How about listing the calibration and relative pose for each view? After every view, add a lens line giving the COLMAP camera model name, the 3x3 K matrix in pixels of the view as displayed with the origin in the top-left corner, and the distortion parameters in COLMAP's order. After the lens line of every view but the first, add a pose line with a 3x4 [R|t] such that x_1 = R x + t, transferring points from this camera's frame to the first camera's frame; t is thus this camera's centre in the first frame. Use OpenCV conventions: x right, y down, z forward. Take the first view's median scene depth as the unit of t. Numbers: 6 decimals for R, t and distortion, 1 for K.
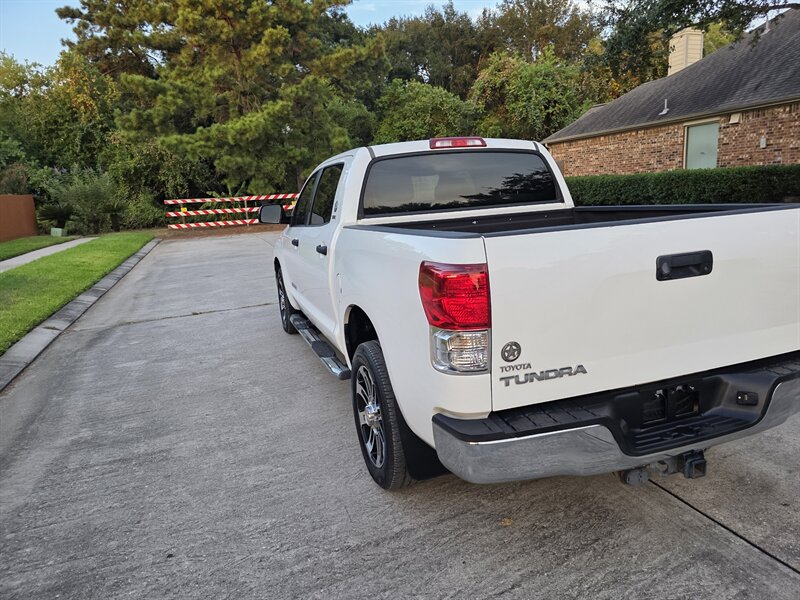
lens RADIAL K [[536.0, 0, 408.9], [0, 536.0, 301.9], [0, 0, 1]] dist [0.067302, -0.064987]
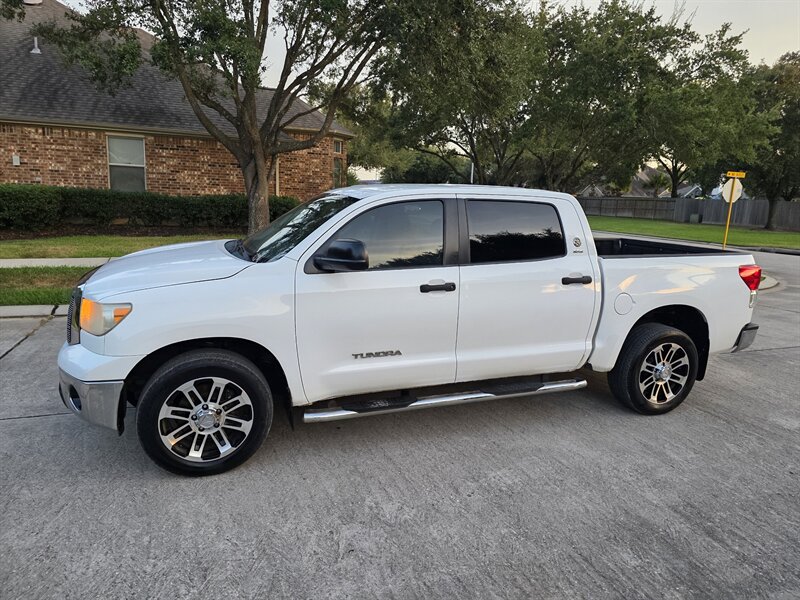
lens RADIAL K [[536.0, 0, 408.8], [0, 536.0, 294.0], [0, 0, 1]] dist [0.067302, -0.064987]
pose [[-0.015659, -0.122983, 0.992285, -0.271679], [0.160311, 0.979260, 0.123899, -0.056410], [-0.986942, 0.161015, 0.004381, 0.285049]]
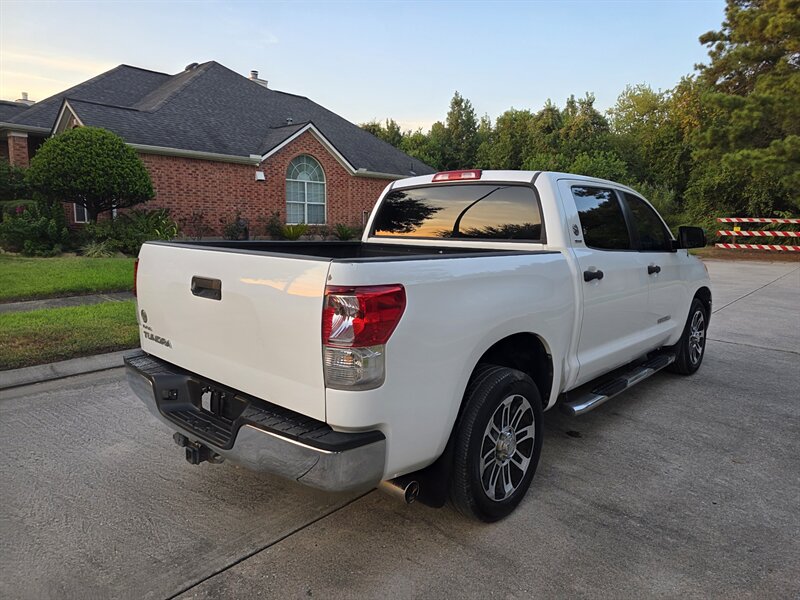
lens RADIAL K [[536.0, 0, 406.3], [0, 536.0, 295.8], [0, 0, 1]] dist [0.067302, -0.064987]
pose [[0.475685, 0.187368, -0.859428, 0.210281], [-0.217665, 0.971737, 0.091378, -0.030755], [0.852259, 0.143600, 0.503024, 0.091108]]
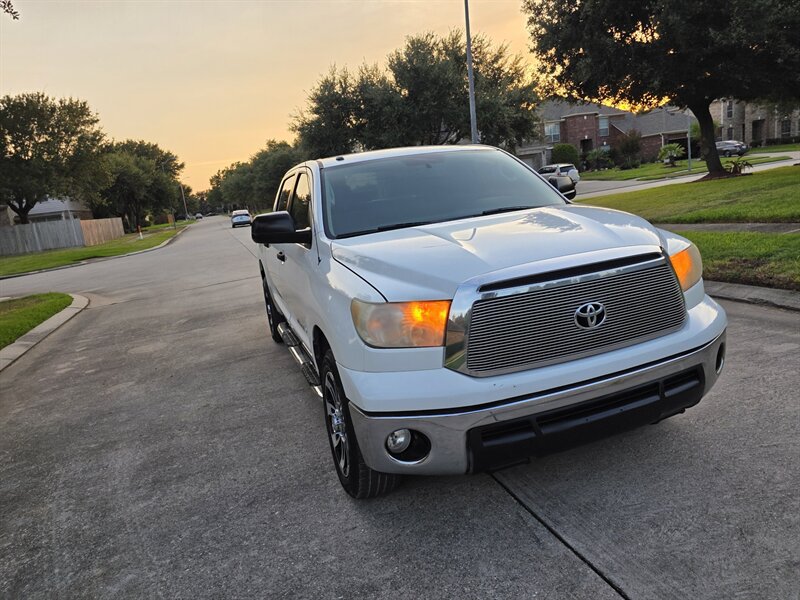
lens RADIAL K [[536.0, 0, 410.9], [0, 536.0, 291.3], [0, 0, 1]] dist [0.067302, -0.064987]
pose [[-0.983355, 0.178057, 0.036165, -0.013159], [0.178423, 0.908747, 0.377285, -0.109616], [0.034313, 0.377458, -0.925391, 0.537685]]
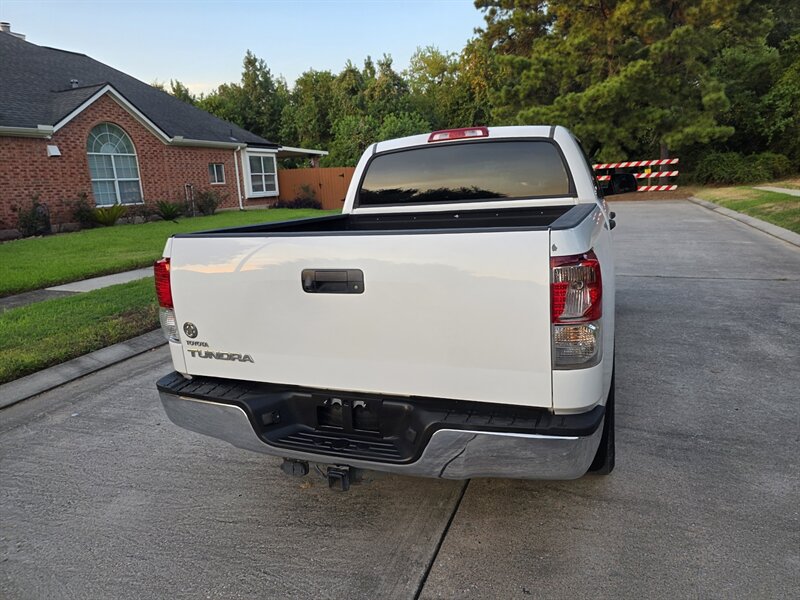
lens RADIAL K [[536.0, 0, 405.0], [0, 536.0, 295.8], [0, 0, 1]] dist [0.067302, -0.064987]
pose [[0.758981, 0.149270, -0.633772, 0.147274], [-0.116574, 0.988792, 0.093282, -0.017684], [0.640592, 0.003082, 0.767875, 0.037658]]
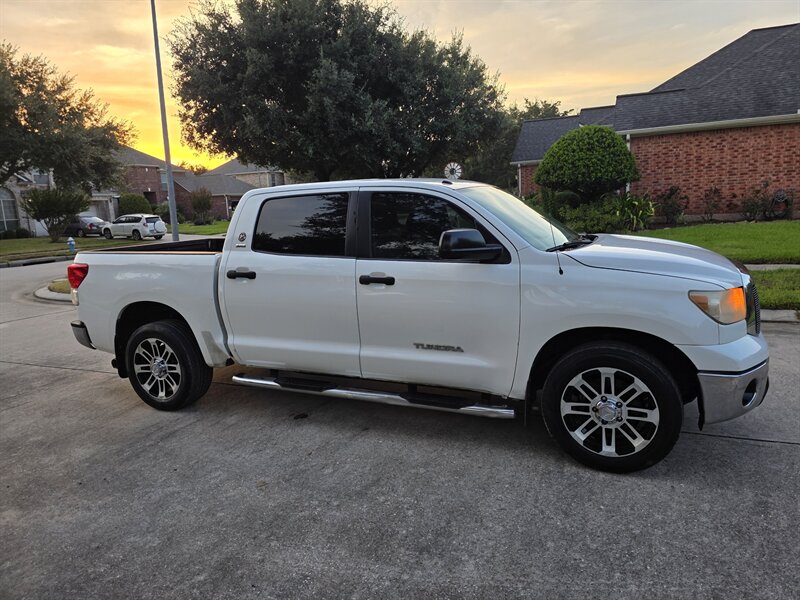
lens RADIAL K [[536.0, 0, 407.7], [0, 536.0, 292.4], [0, 0, 1]] dist [0.067302, -0.064987]
pose [[-0.685971, 0.210149, -0.696621, 0.189616], [-0.052997, 0.940413, 0.335880, -0.112239], [0.725696, 0.267323, -0.633959, 0.456838]]
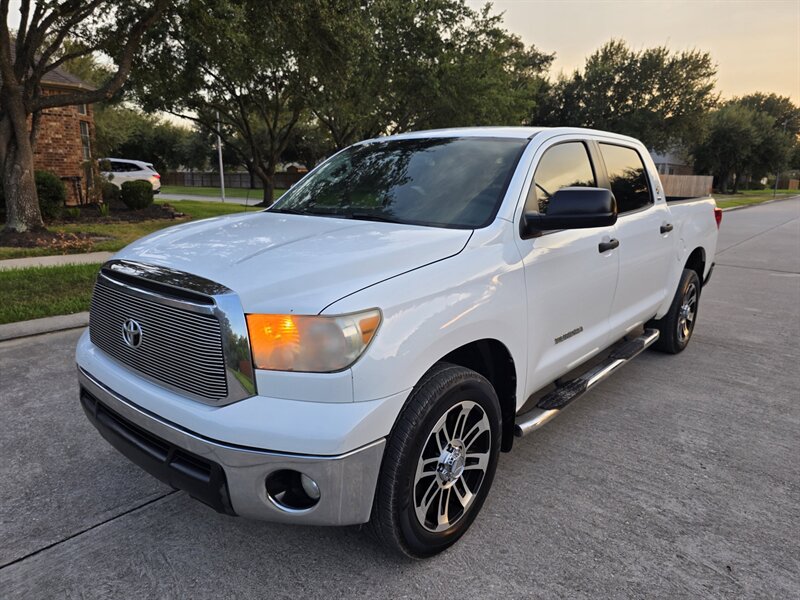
lens RADIAL K [[536.0, 0, 410.2], [0, 536.0, 309.9], [0, 0, 1]] dist [0.067302, -0.064987]
pose [[-0.499007, -0.149864, 0.853542, -0.184968], [0.190239, 0.941964, 0.276609, -0.073536], [-0.845459, 0.300407, -0.441537, 0.418731]]
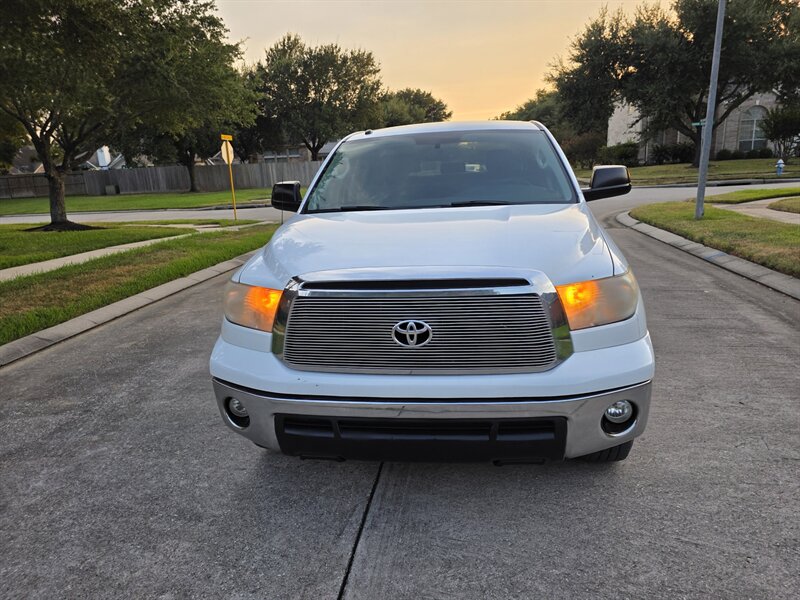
lens RADIAL K [[536.0, 0, 408.2], [0, 536.0, 307.8], [0, 0, 1]] dist [0.067302, -0.064987]
pose [[-0.878592, -0.018633, 0.477210, -0.107936], [0.193815, 0.899339, 0.391949, -0.100339], [-0.436477, 0.436854, -0.786541, 0.513852]]
